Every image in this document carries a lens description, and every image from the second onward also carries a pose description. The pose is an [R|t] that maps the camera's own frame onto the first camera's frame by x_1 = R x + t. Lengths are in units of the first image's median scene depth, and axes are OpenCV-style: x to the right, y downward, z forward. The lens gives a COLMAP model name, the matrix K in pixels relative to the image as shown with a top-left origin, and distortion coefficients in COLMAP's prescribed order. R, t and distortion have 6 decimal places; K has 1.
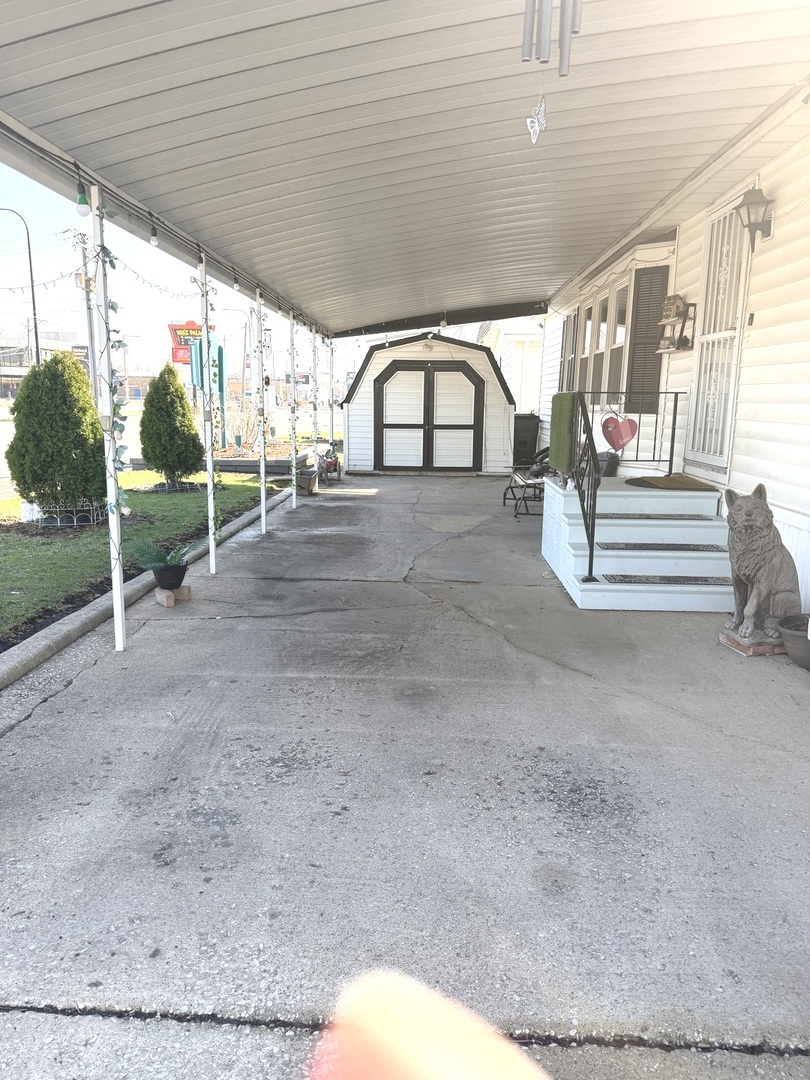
lens RADIAL K [[760.4, 0, 407.8], [0, 760.4, 541.9], [0, 0, 1]] dist [0.050357, -0.065952]
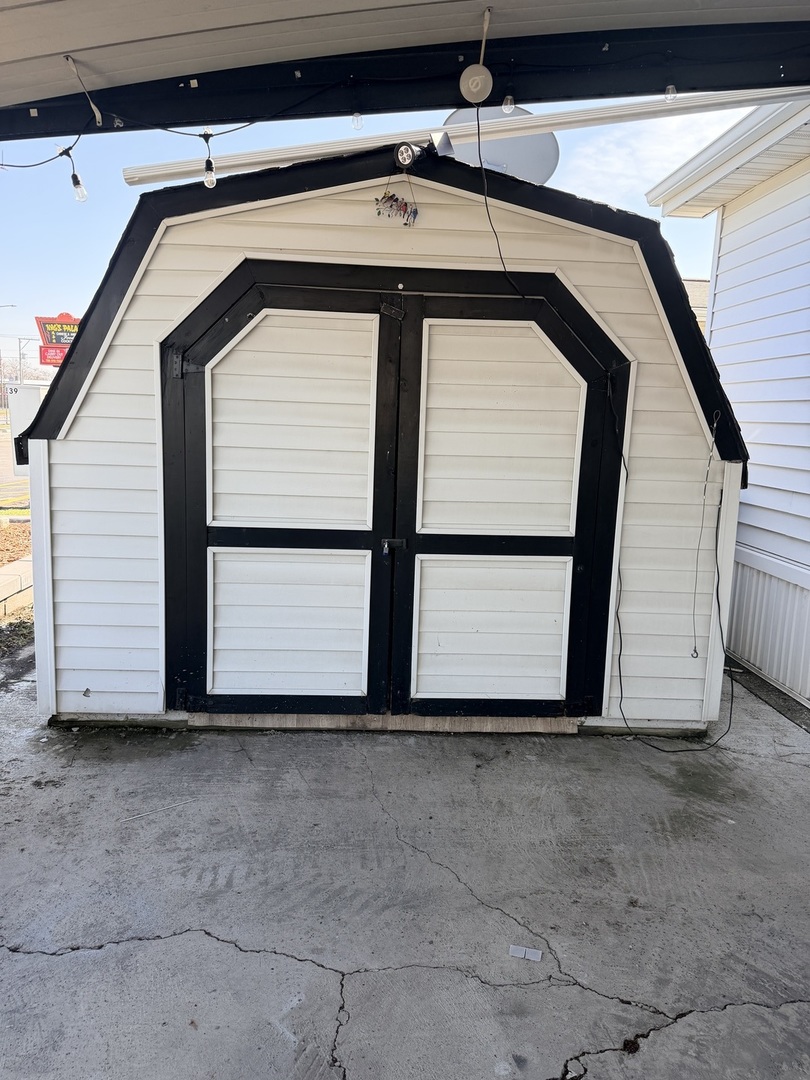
lens RADIAL K [[760.4, 0, 421.2], [0, 760.4, 519.9], [0, 0, 1]] dist [0.050357, -0.065952]
pose [[0.993941, 0.009982, 0.109463, 0.009553], [-0.004375, 0.998671, -0.051347, -0.148300], [-0.109830, 0.050557, 0.992664, 0.768529]]
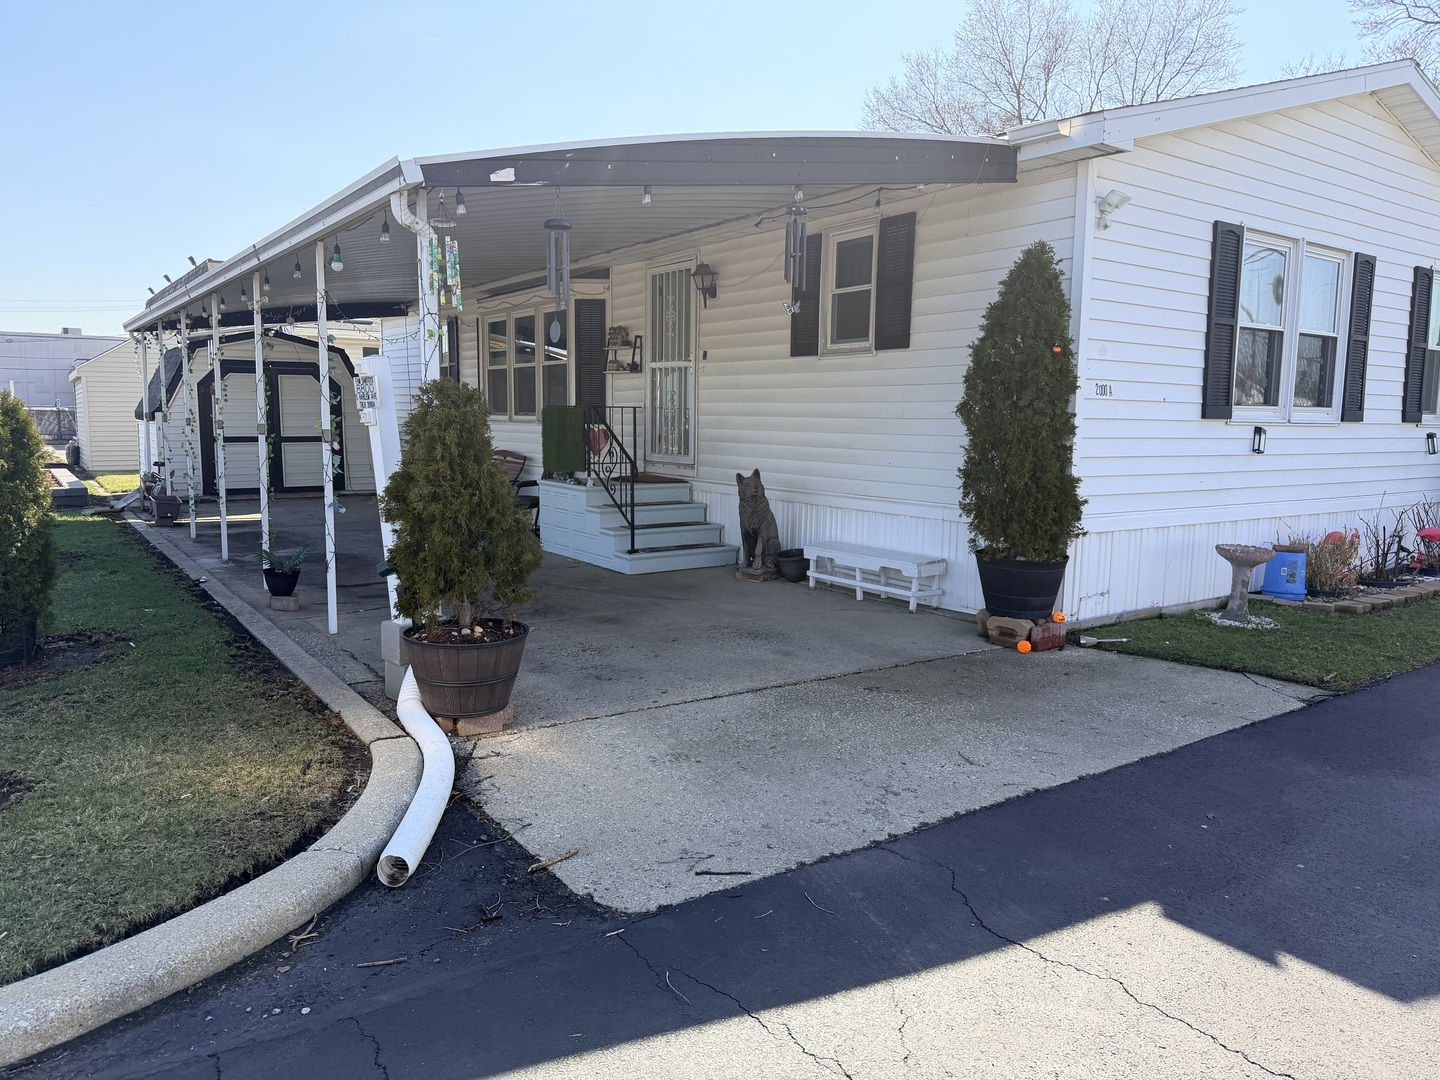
lens RADIAL K [[1013.9, 0, 722.8], [0, 1013.9, 569.1], [0, 0, 1]] dist [0.050357, -0.065952]
pose [[0.797209, -0.093167, 0.596471, -0.267432], [0.107428, 0.994144, 0.011701, 0.030131], [-0.594068, 0.054750, 0.802549, -0.189636]]
